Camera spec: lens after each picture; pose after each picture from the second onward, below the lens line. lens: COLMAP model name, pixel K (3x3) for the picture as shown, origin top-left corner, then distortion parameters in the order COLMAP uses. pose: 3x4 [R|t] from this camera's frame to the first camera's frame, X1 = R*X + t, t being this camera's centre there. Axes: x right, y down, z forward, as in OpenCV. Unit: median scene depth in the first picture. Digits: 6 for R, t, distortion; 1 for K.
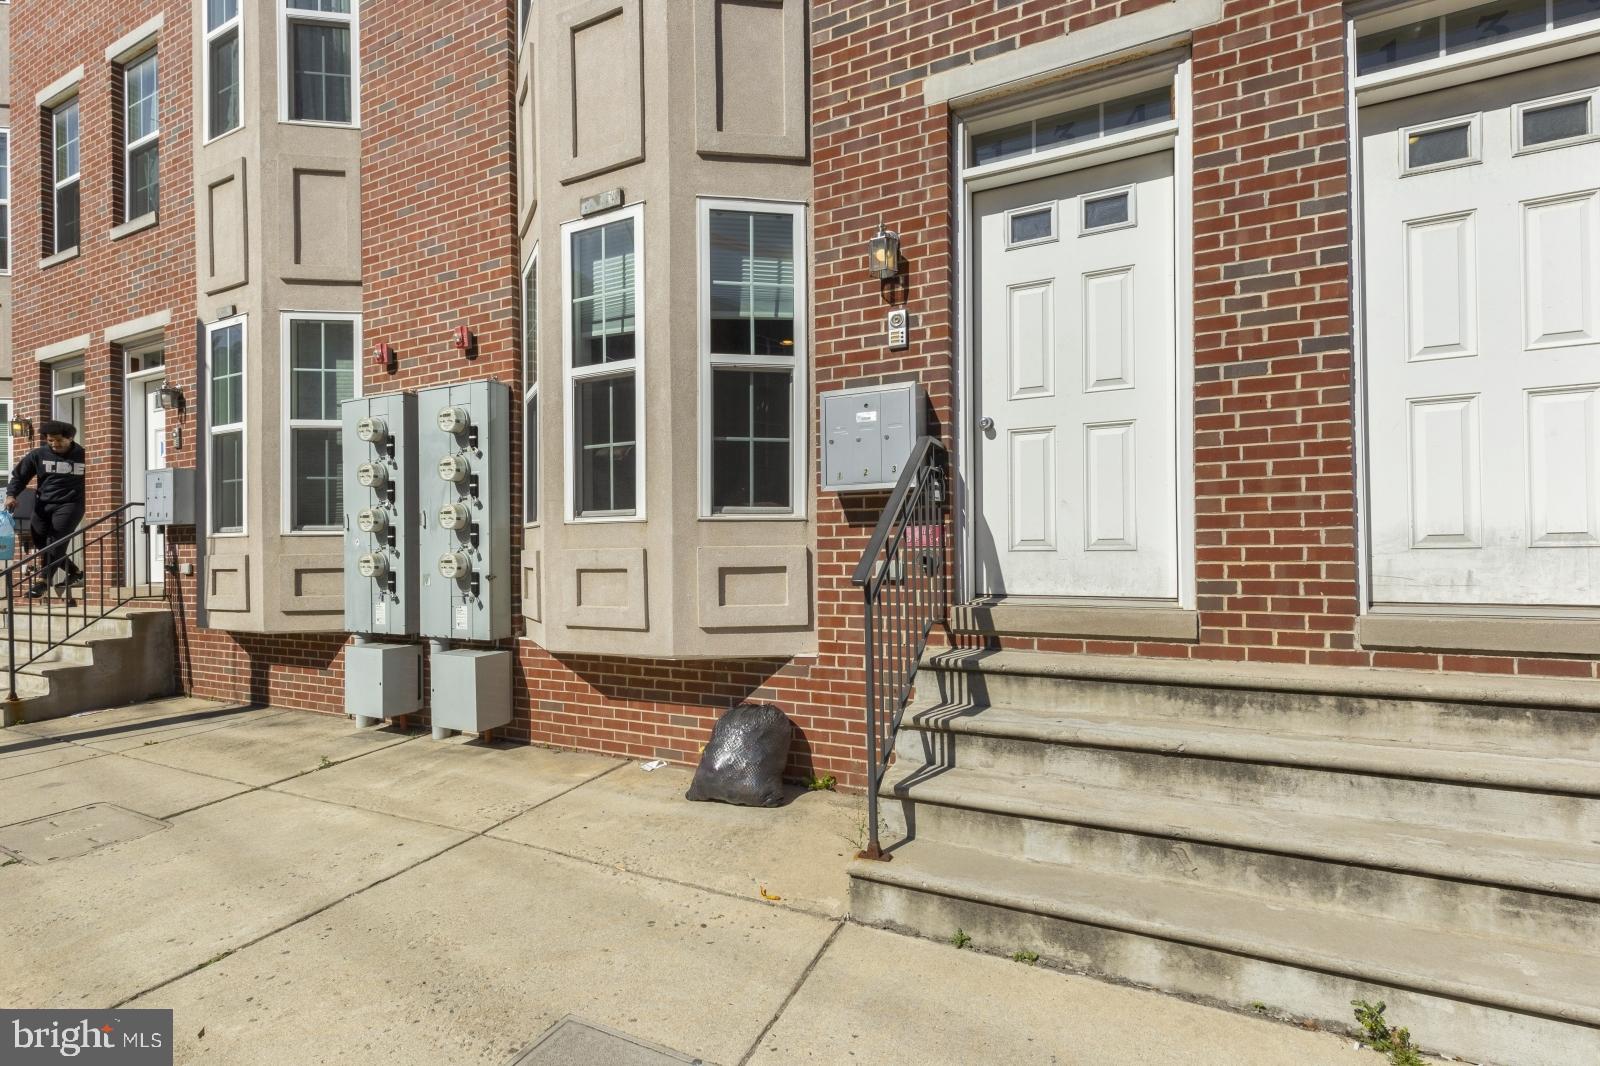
lens RADIAL K [[715.6, 0, 792.4], [0, 715.6, 548.1], [0, 0, 1]] dist [0.006394, -0.000321]
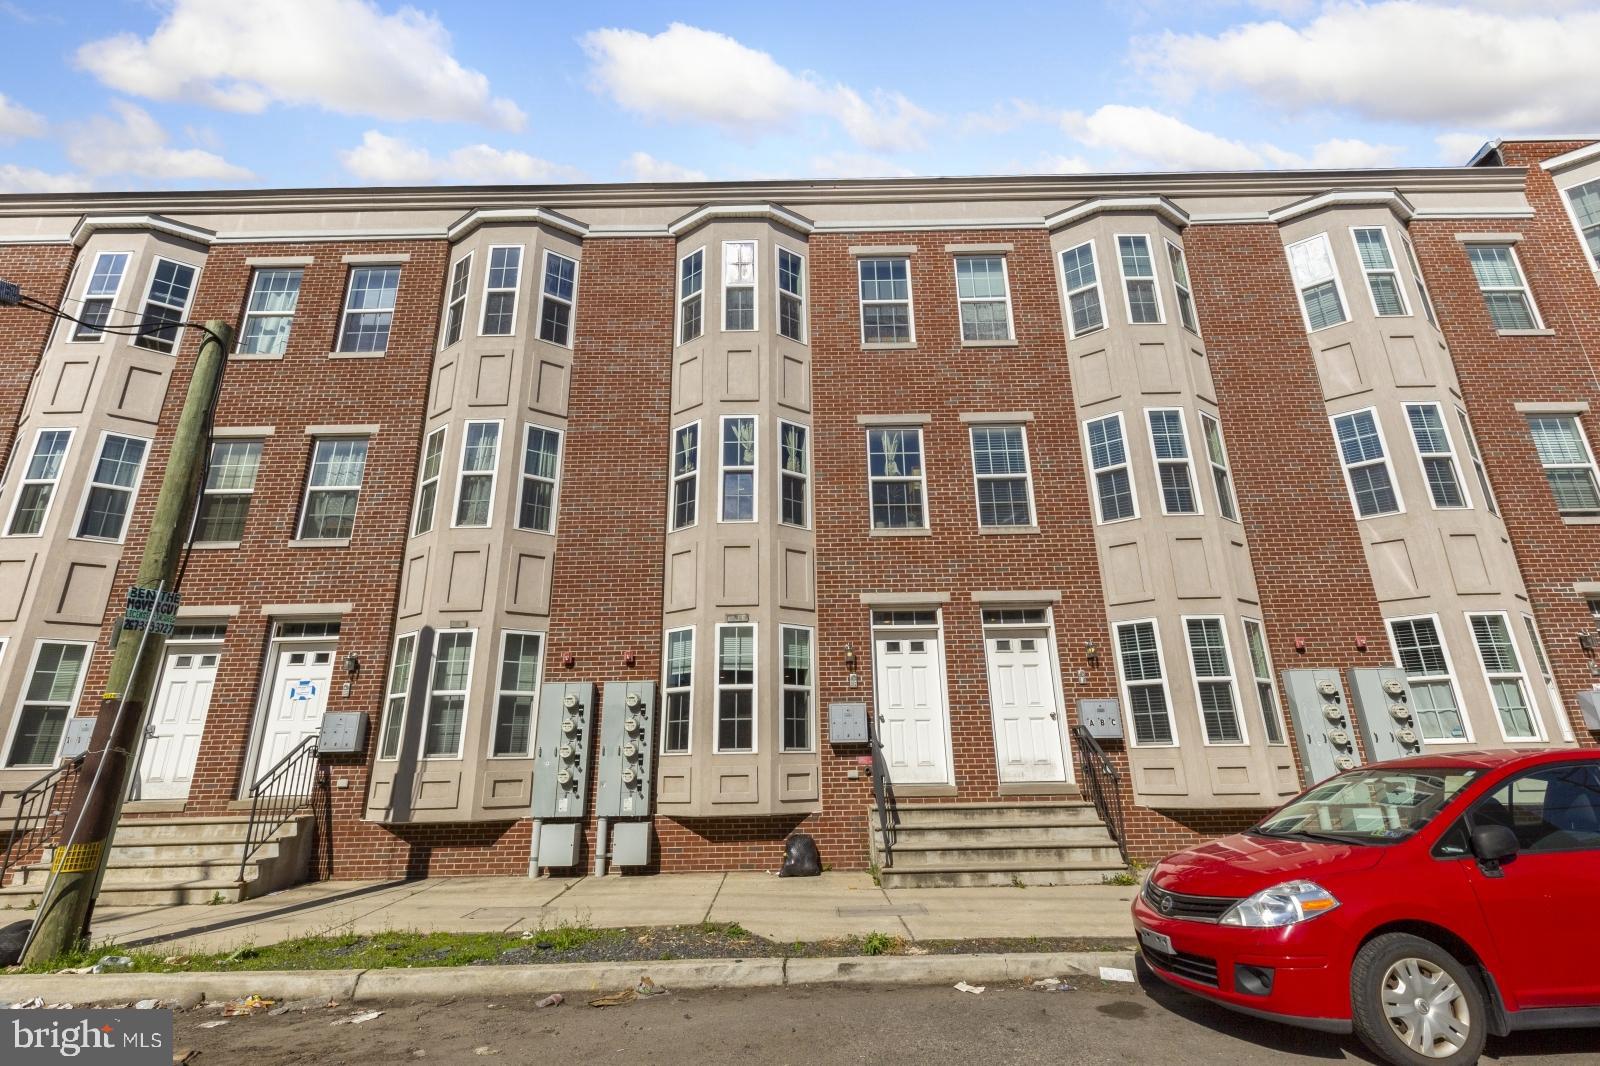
lens RADIAL K [[715.6, 0, 792.4], [0, 715.6, 548.1], [0, 0, 1]] dist [0.006394, -0.000321]
pose [[0.897769, 0.126018, 0.422055, -1.189430], [0.005136, 0.955140, -0.296111, 0.015081], [-0.440437, 0.268007, 0.856848, -1.271407]]
